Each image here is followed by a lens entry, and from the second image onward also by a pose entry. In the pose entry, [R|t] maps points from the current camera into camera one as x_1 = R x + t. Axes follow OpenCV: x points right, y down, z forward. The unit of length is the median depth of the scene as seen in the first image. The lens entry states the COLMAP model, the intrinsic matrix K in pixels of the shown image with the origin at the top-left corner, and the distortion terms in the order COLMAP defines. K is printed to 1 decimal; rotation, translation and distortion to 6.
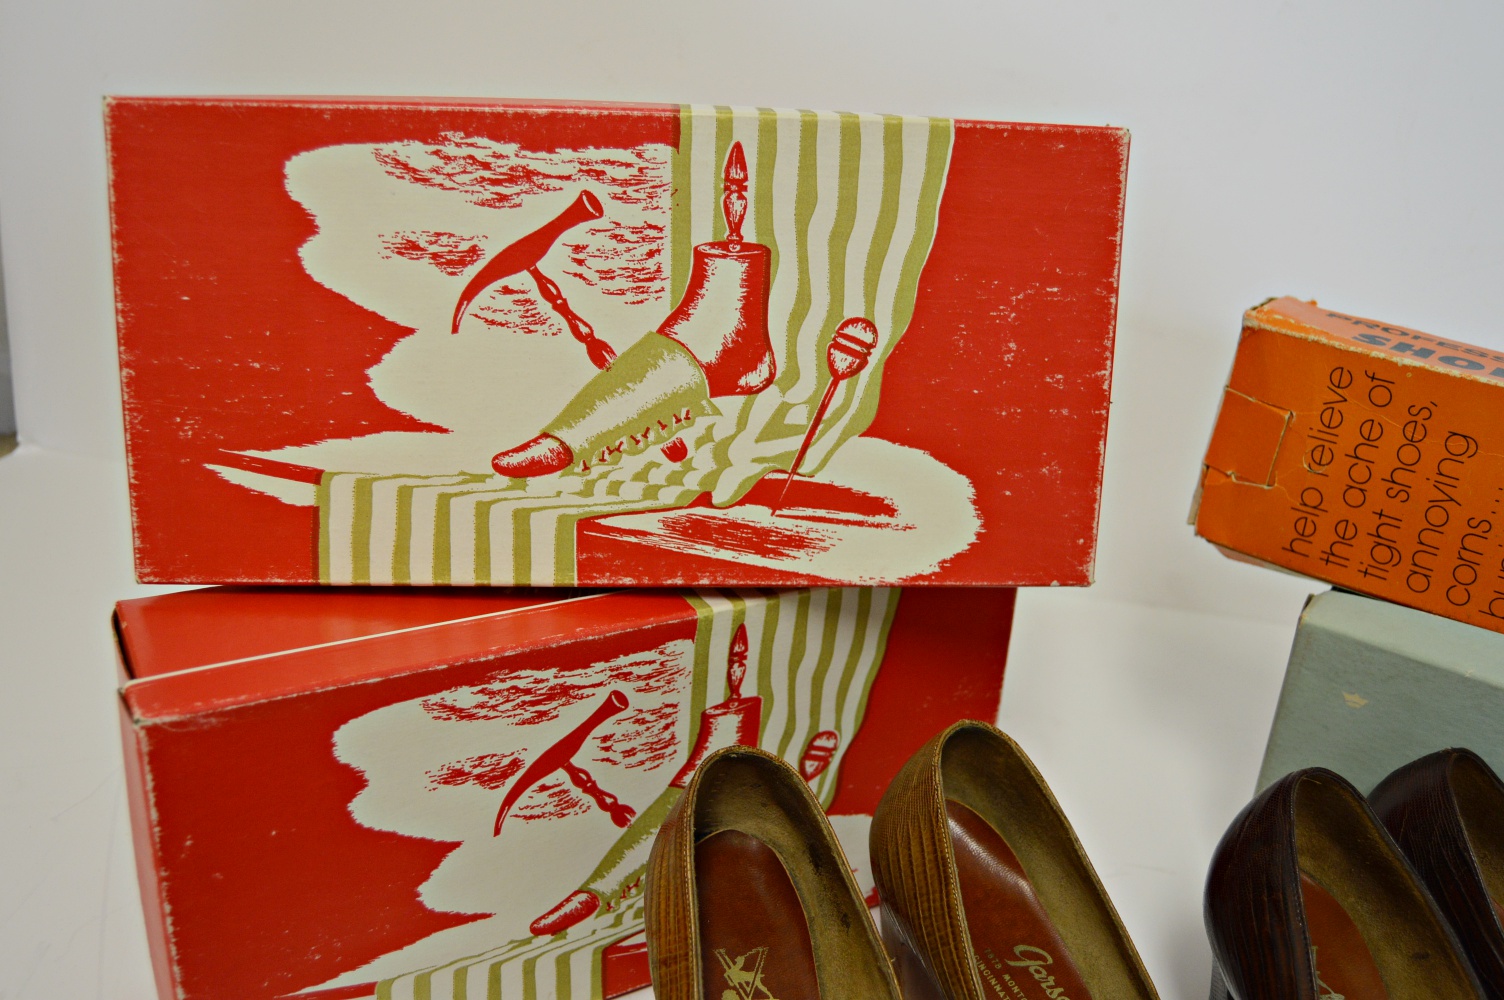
lens RADIAL K [[1303.1, 0, 750.8], [0, 1303.1, 499.2], [0, 0, 1]] dist [0.001421, -0.000566]
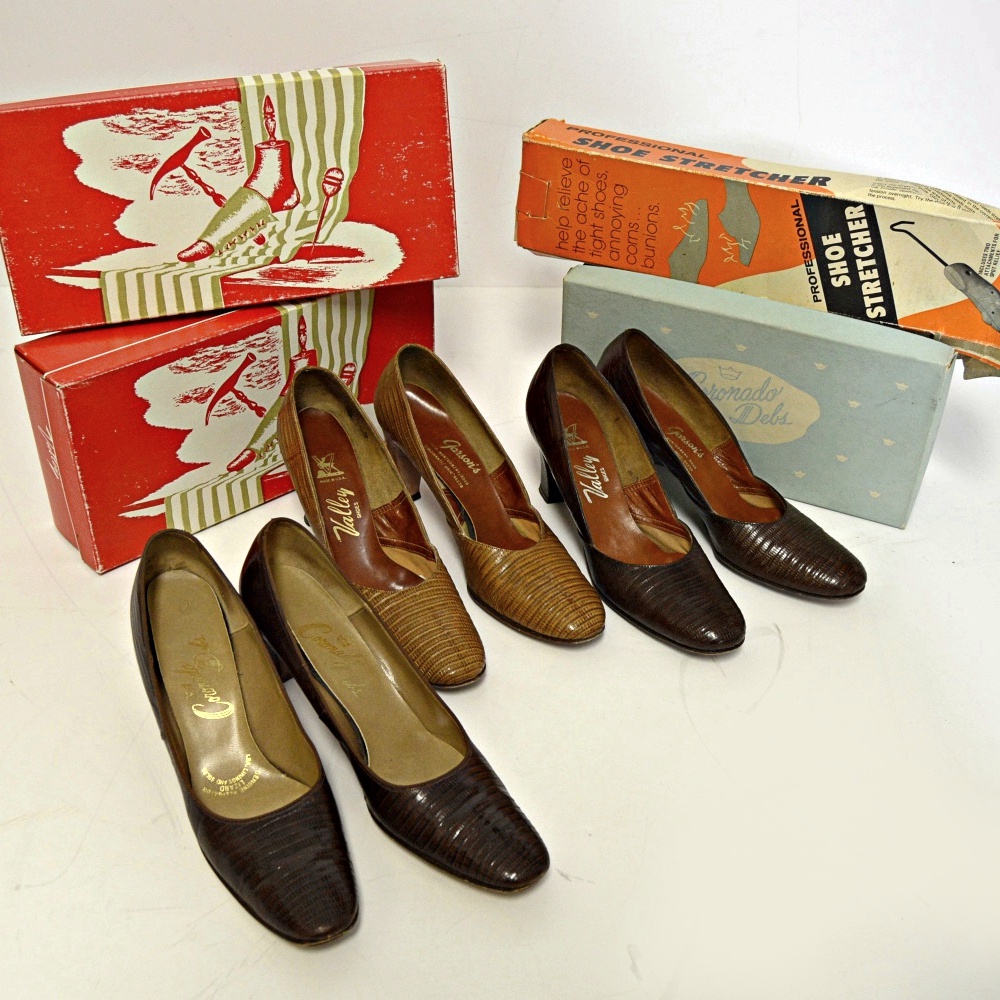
lens RADIAL K [[1205.9, 0, 468.5], [0, 1205.9, 518.1], [0, 0, 1]] dist [-0.101282, 0.000000]
pose [[0.981742, -0.153662, 0.112114, -0.010632], [0.123896, 0.963806, 0.236069, -0.016986], [-0.144331, -0.217868, 0.965247, -1.085324]]
